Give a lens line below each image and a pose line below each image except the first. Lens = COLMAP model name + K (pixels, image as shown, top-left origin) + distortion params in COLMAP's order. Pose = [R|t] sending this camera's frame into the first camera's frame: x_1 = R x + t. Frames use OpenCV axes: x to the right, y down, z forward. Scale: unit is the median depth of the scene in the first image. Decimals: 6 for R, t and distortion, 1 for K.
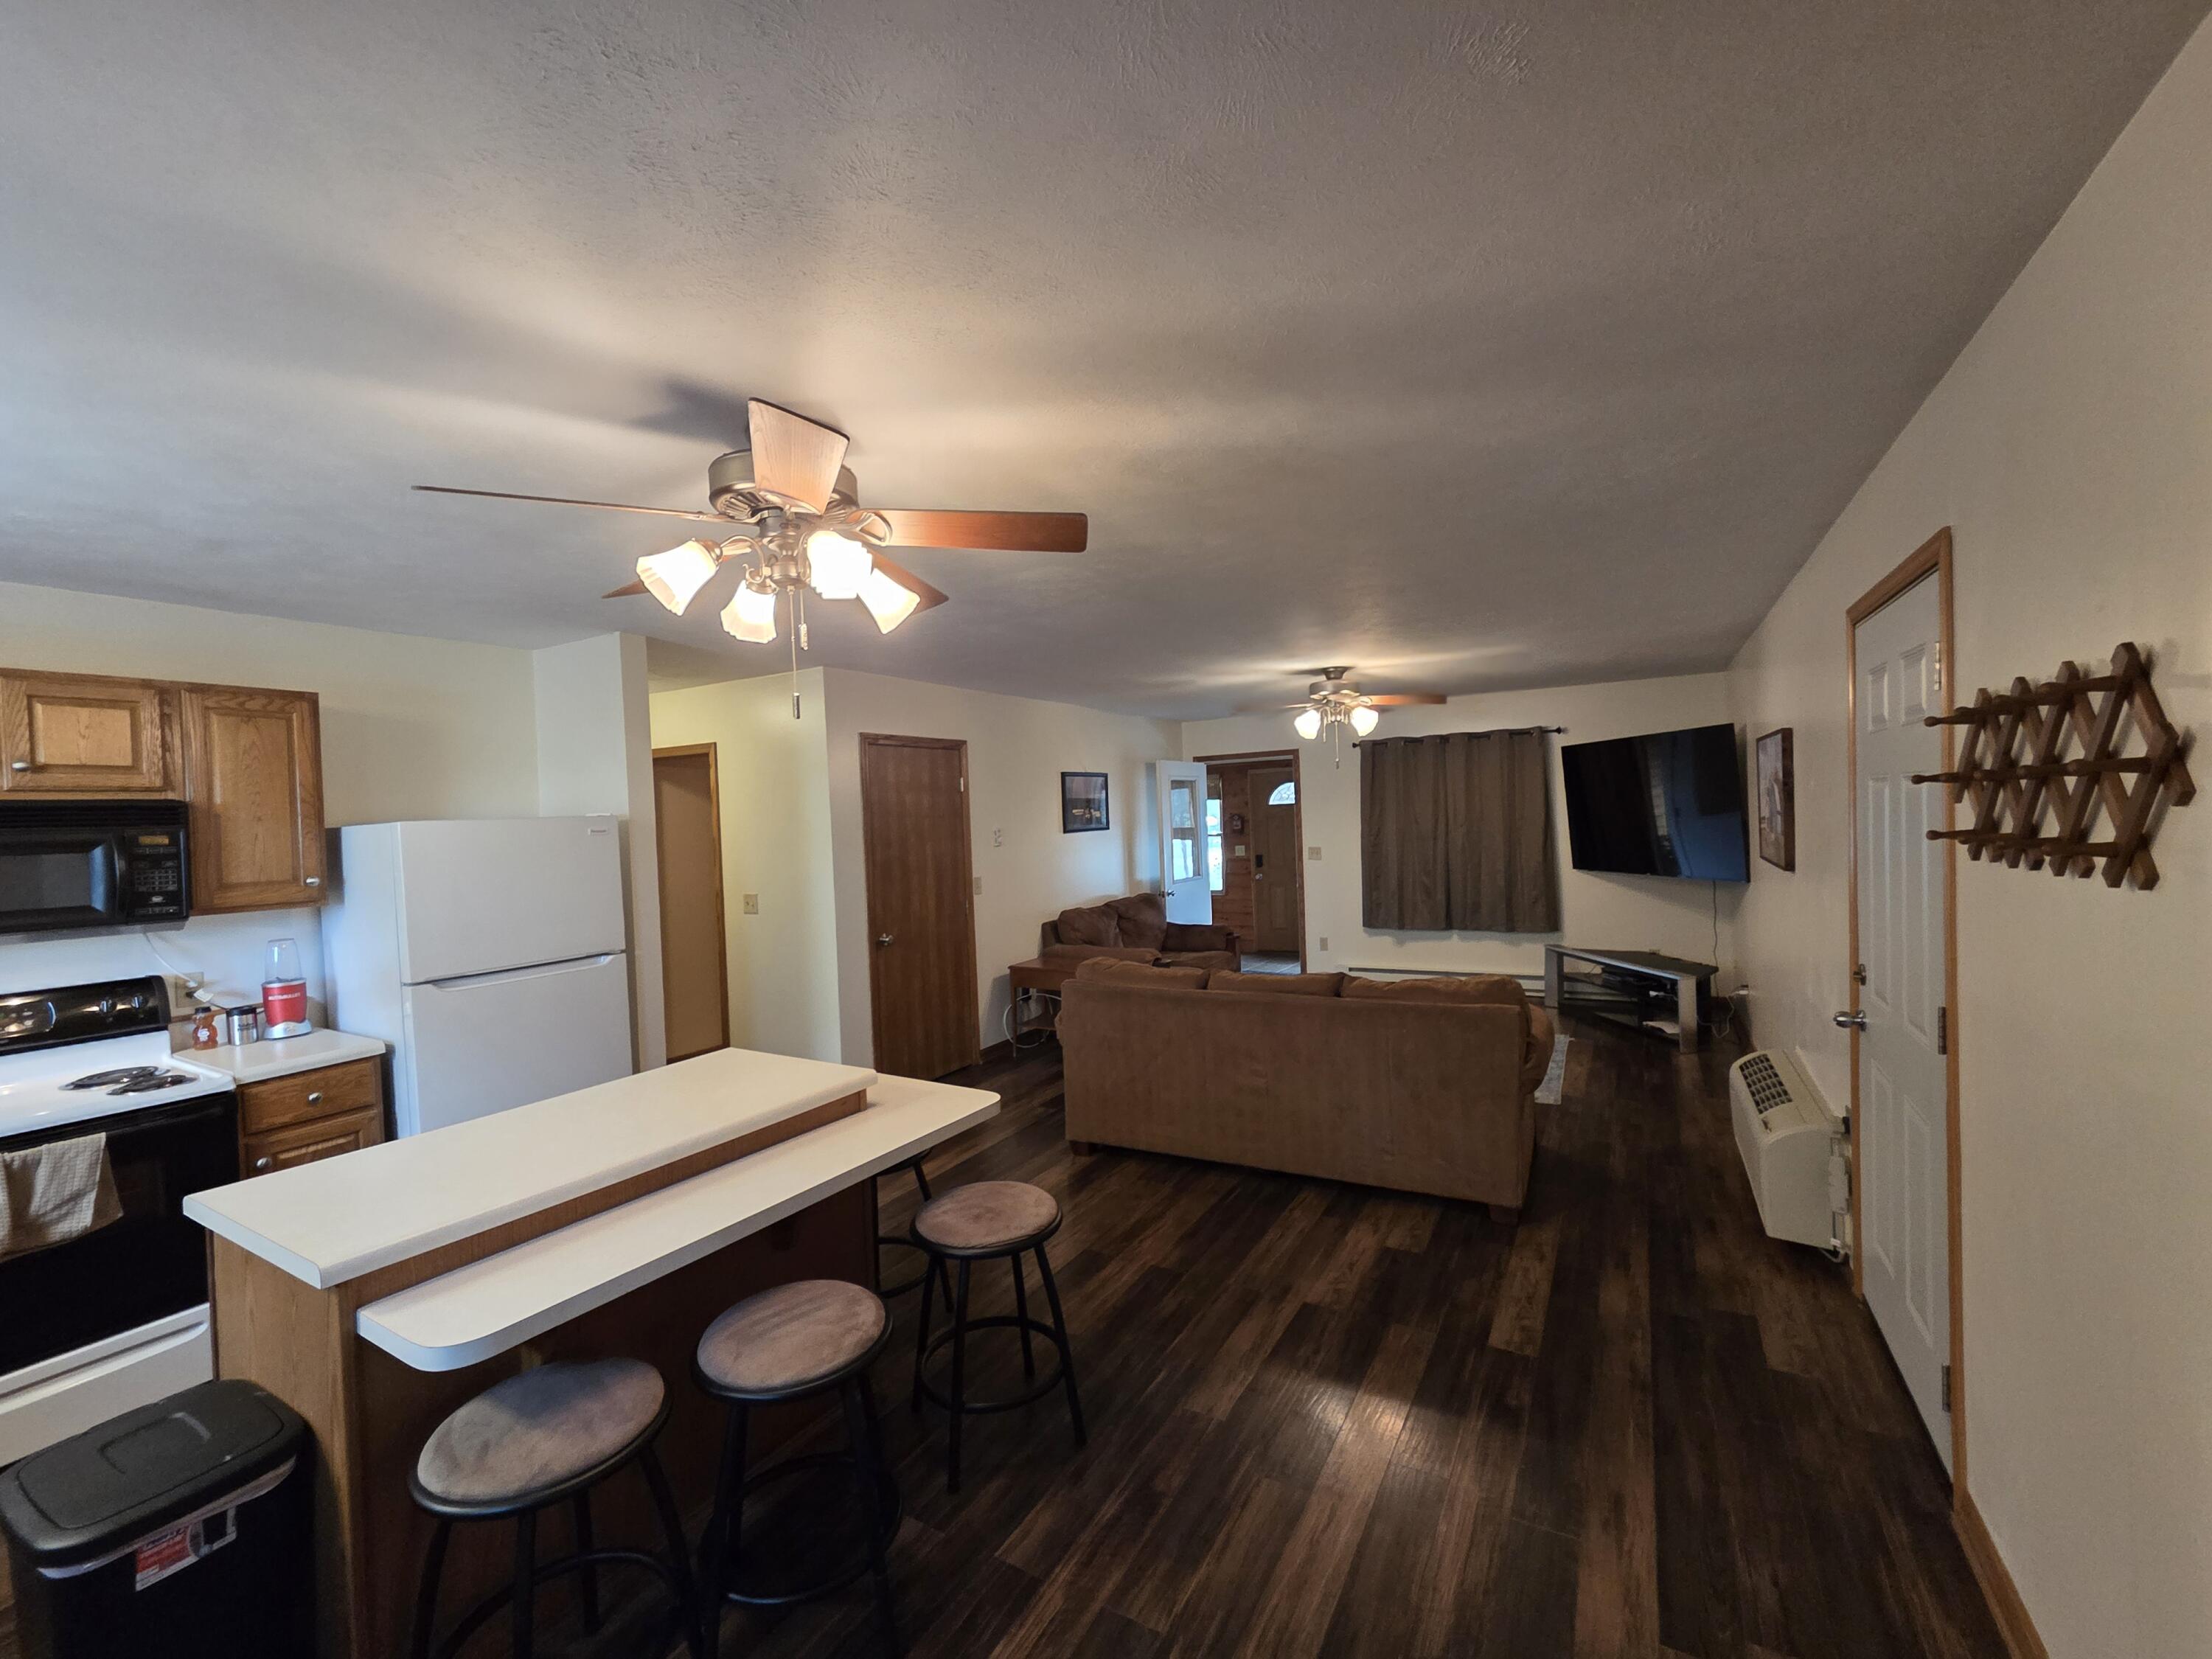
lens RADIAL K [[908.3, 0, 1095.8], [0, 908.3, 833.2], [0, 0, 1]] dist [-0.000571, 0.002081]
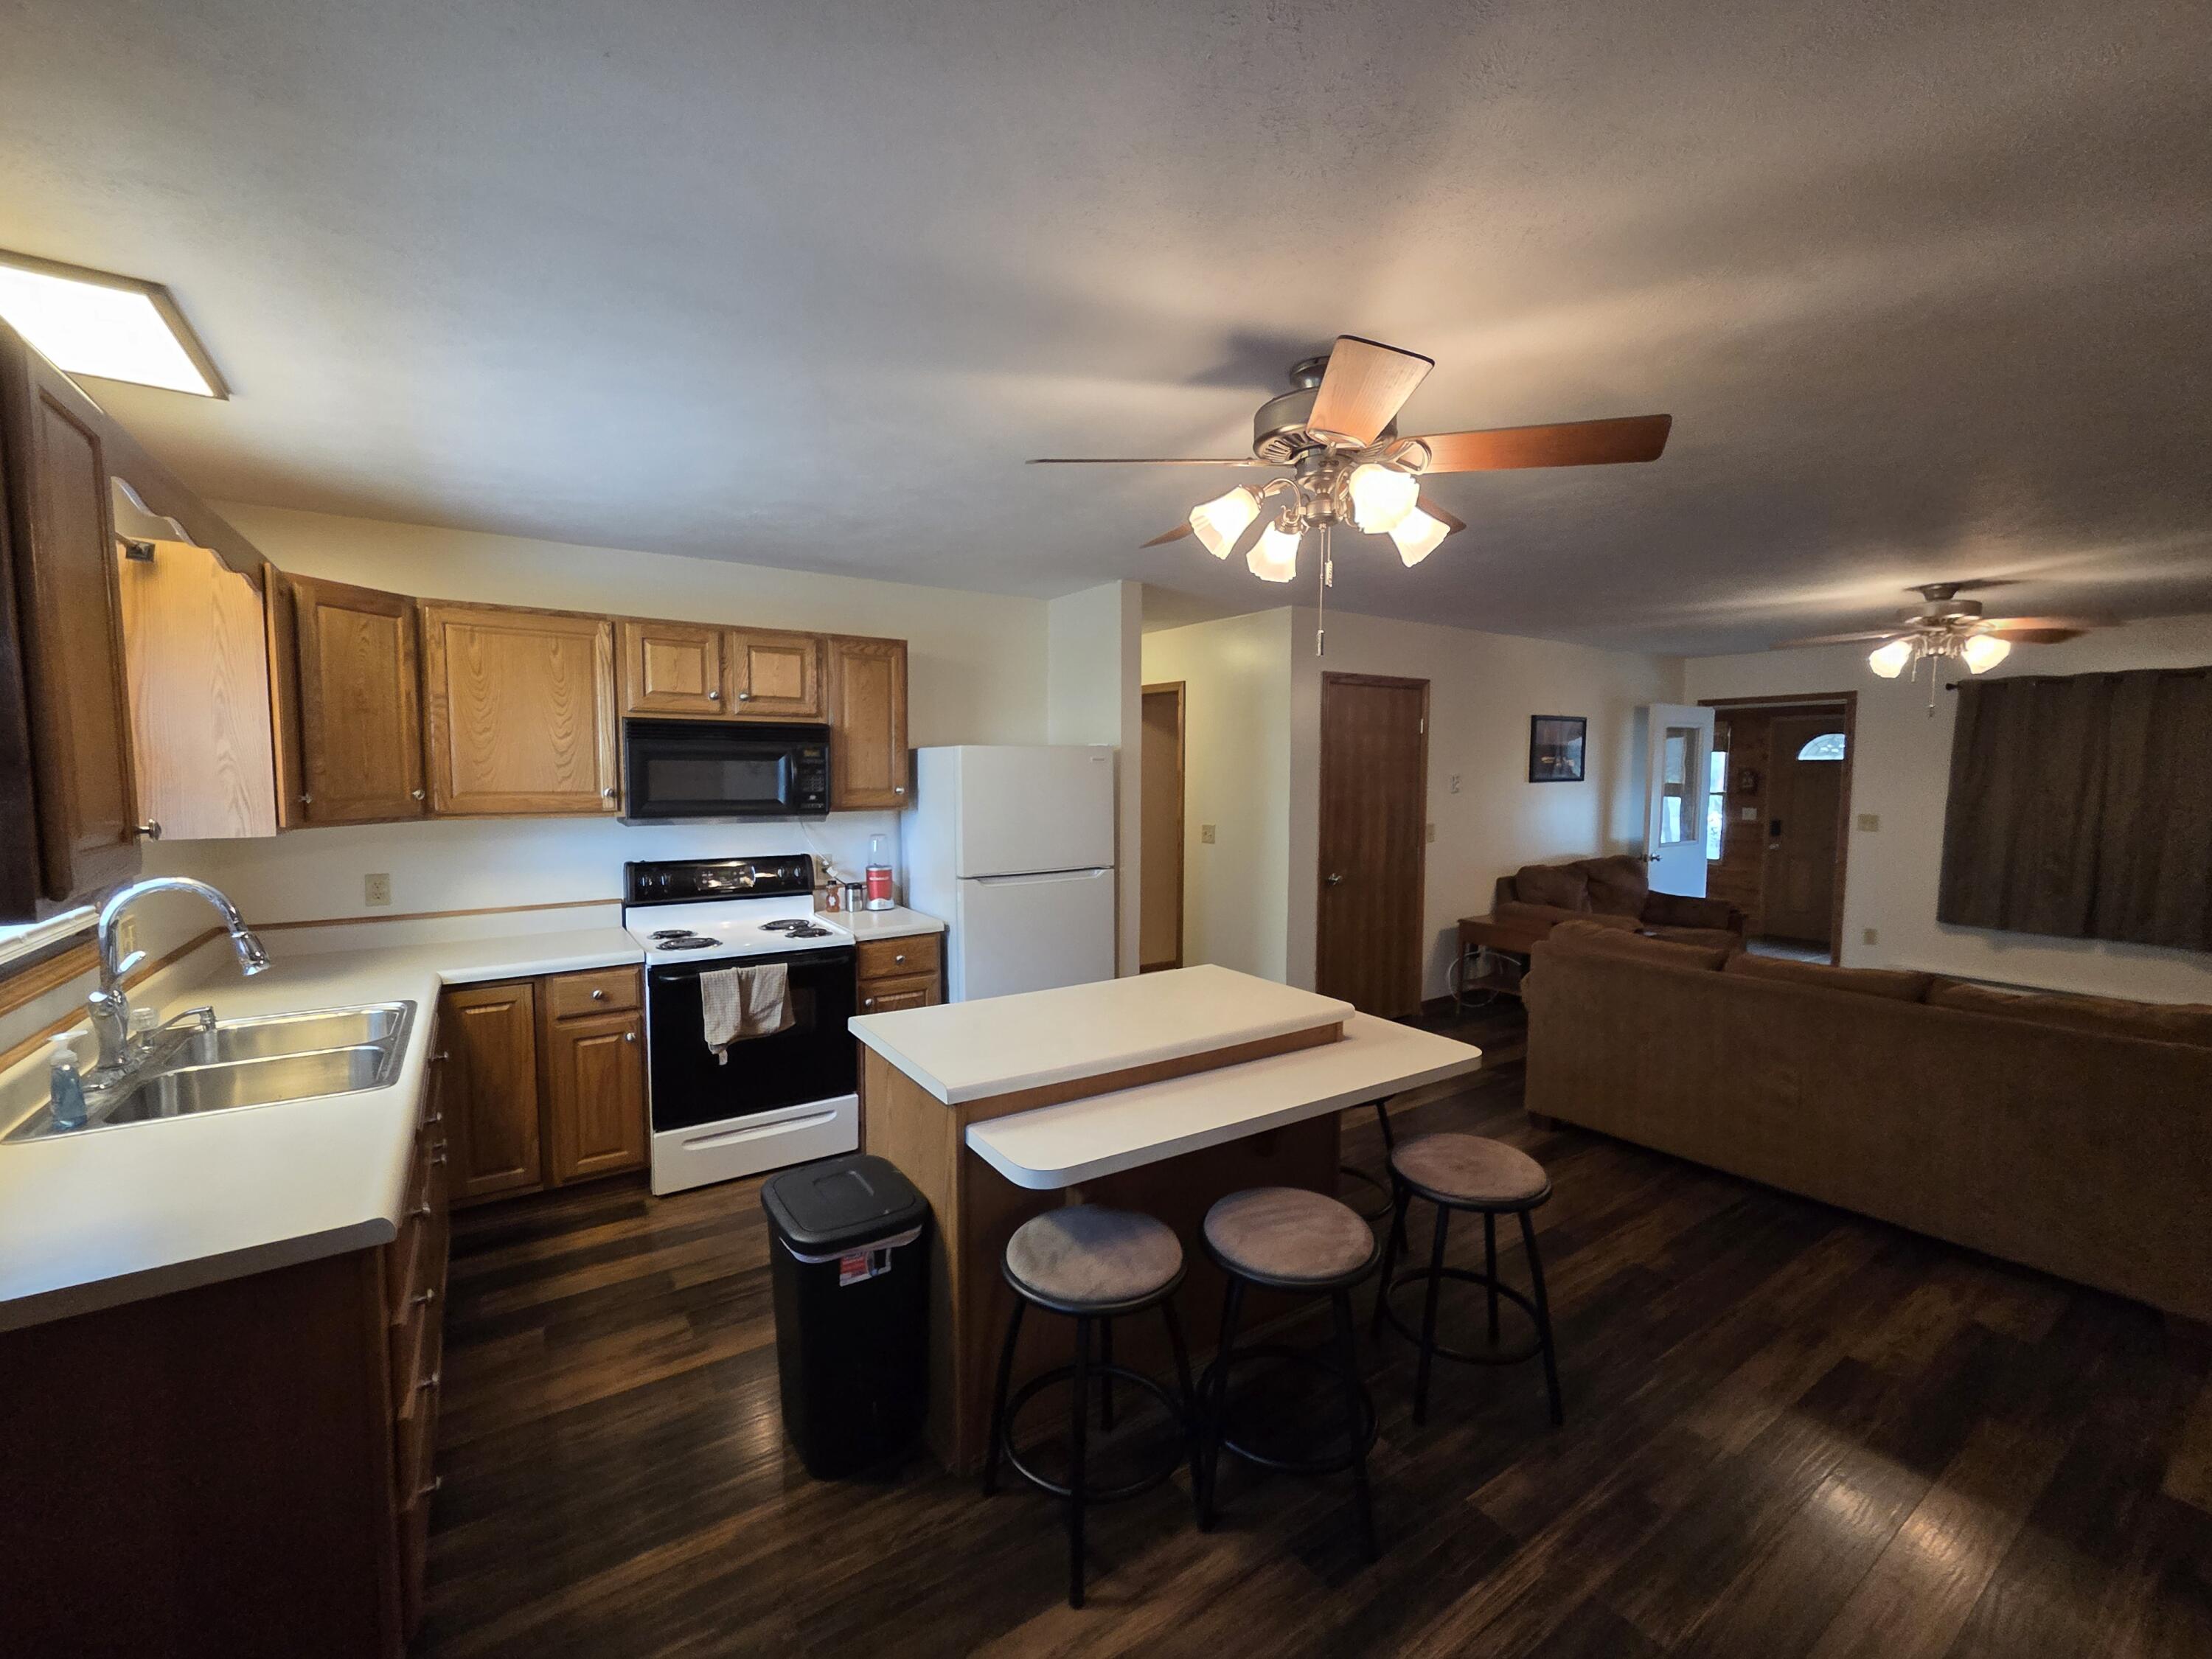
lens RADIAL K [[908.3, 0, 1103.5], [0, 908.3, 831.5], [0, 0, 1]] dist [-0.000571, 0.002081]
pose [[0.902261, 0.071950, -0.425145, -0.069942], [-0.045378, 0.996349, 0.072316, 0.006046], [0.428796, -0.045955, 0.902232, -0.027912]]
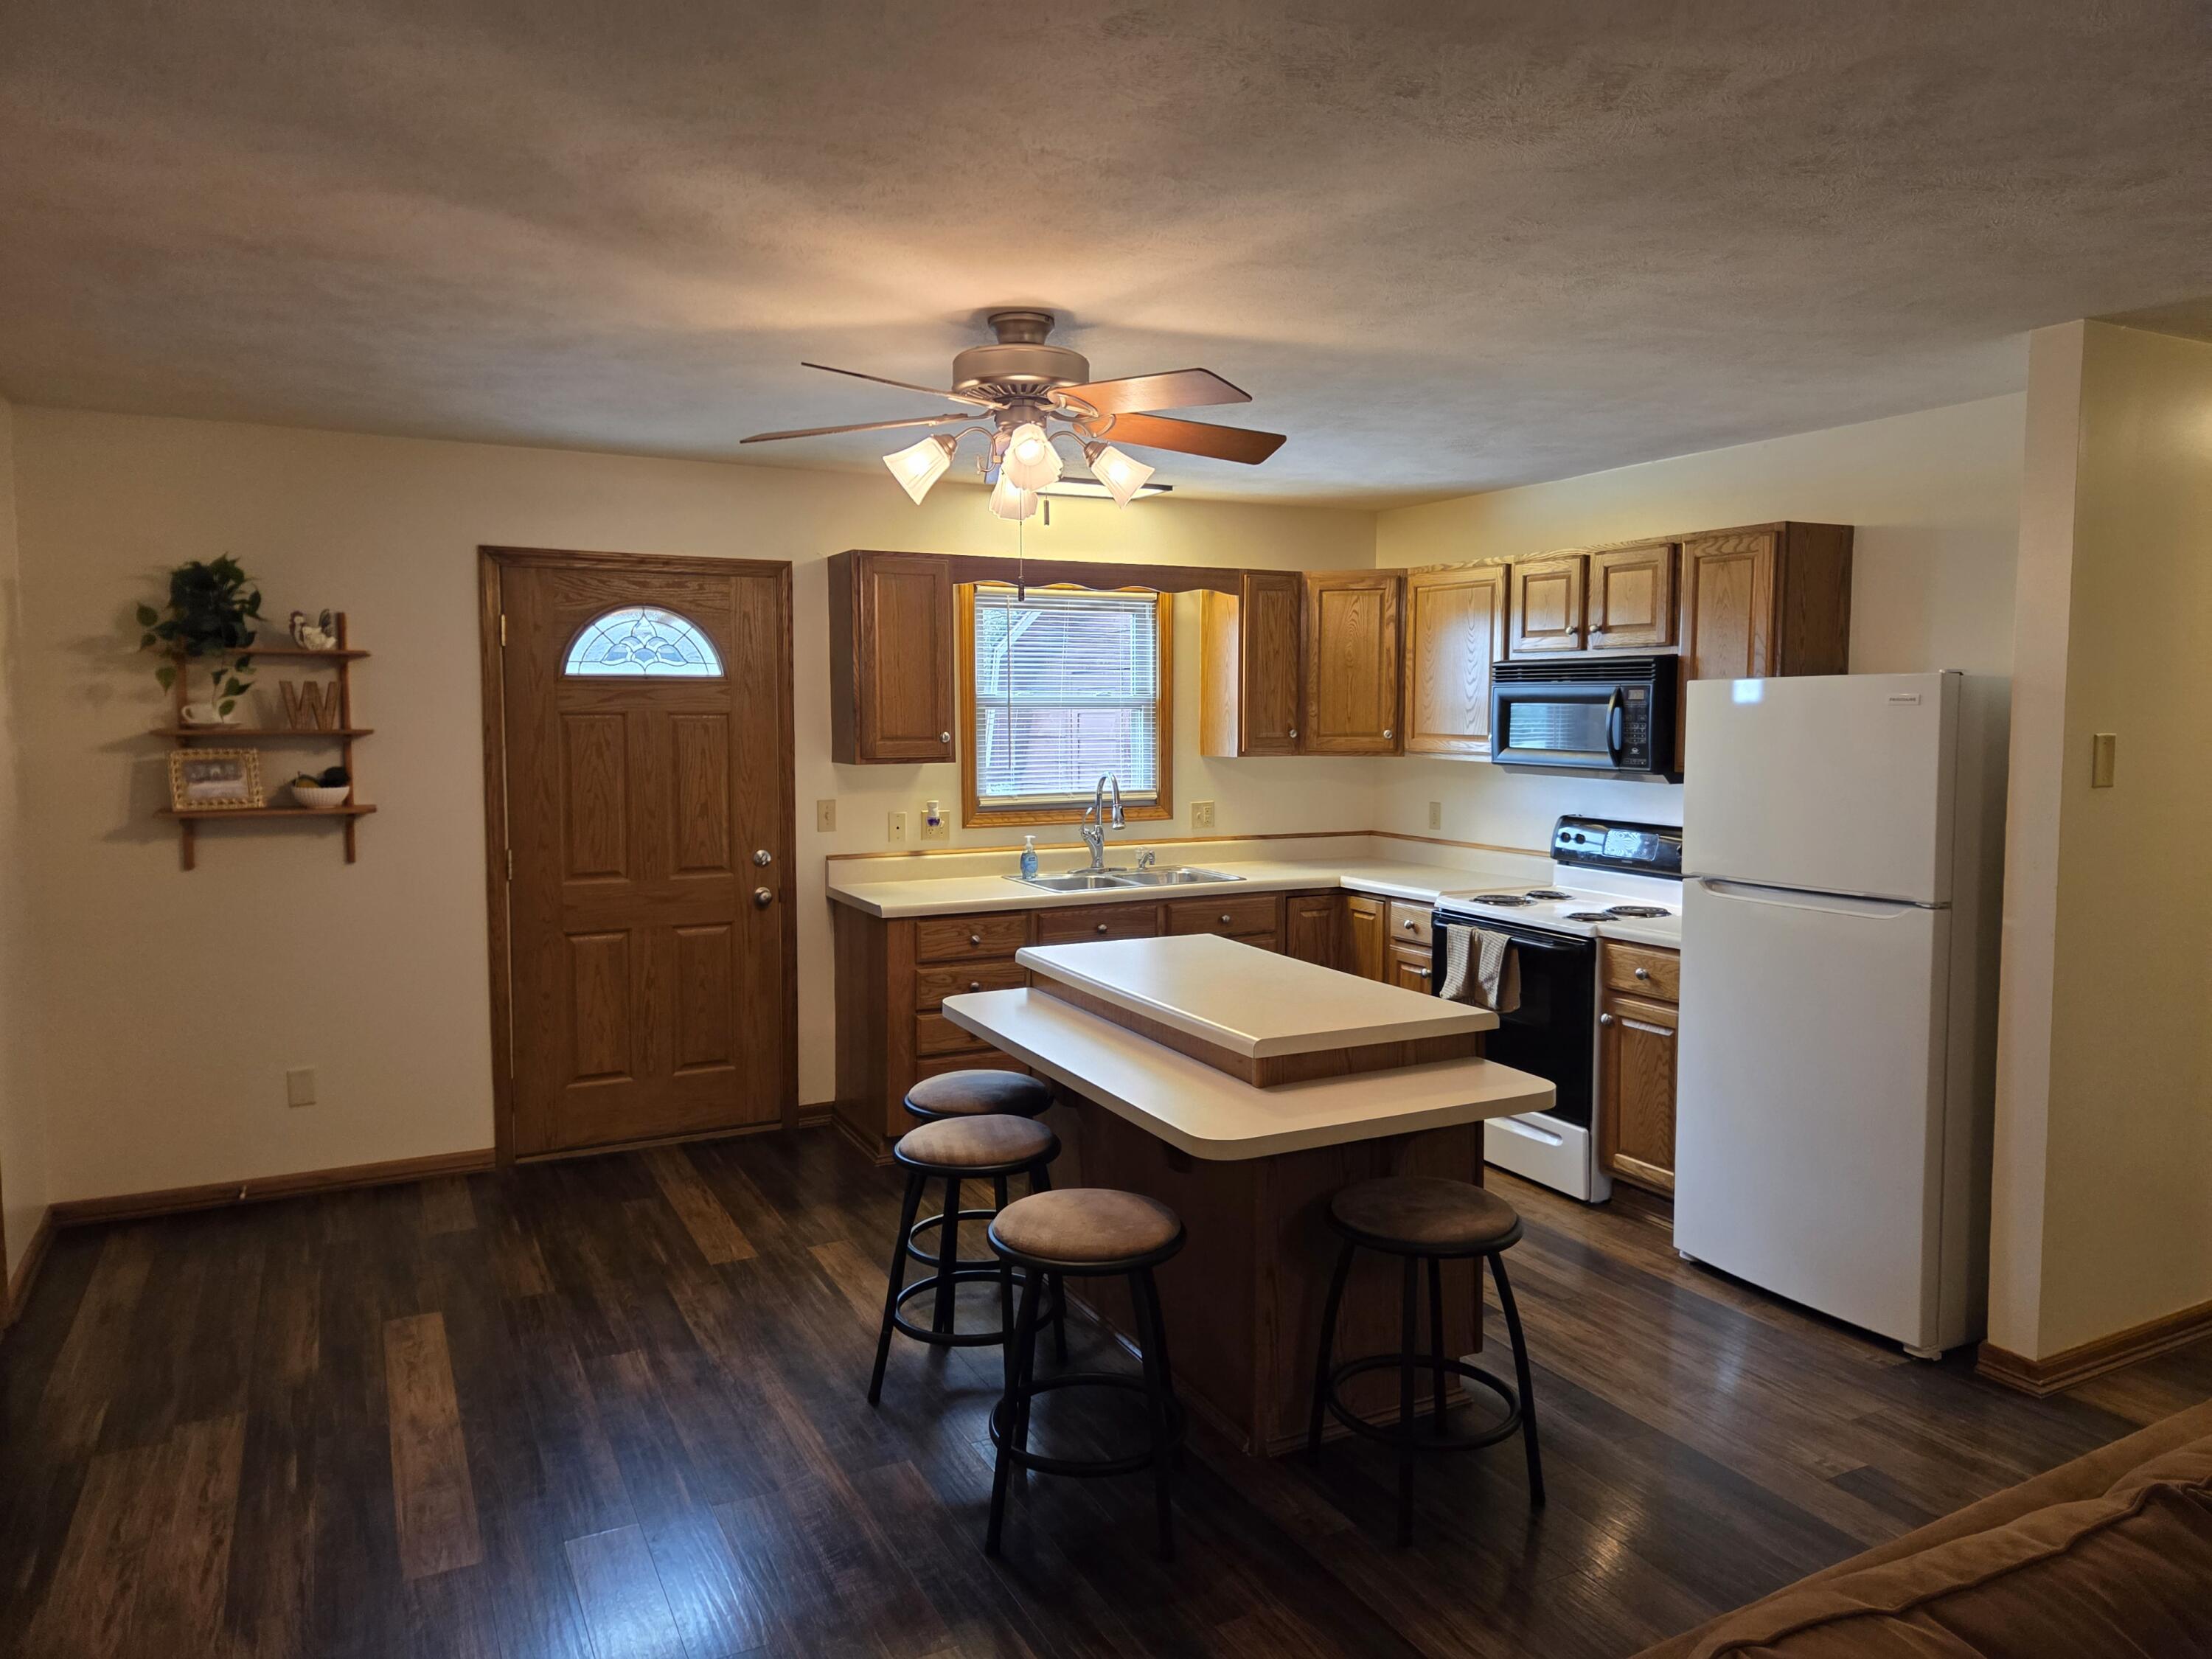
lens RADIAL K [[1476.4, 0, 1108.4], [0, 1476.4, 811.6], [0, 0, 1]] dist [0.044615, -0.023545]
pose [[-0.532999, 0.098126, -0.840406, 0.739715], [0.004641, 0.993577, 0.113067, -0.054567], [0.846103, 0.056364, -0.530031, 1.392647]]
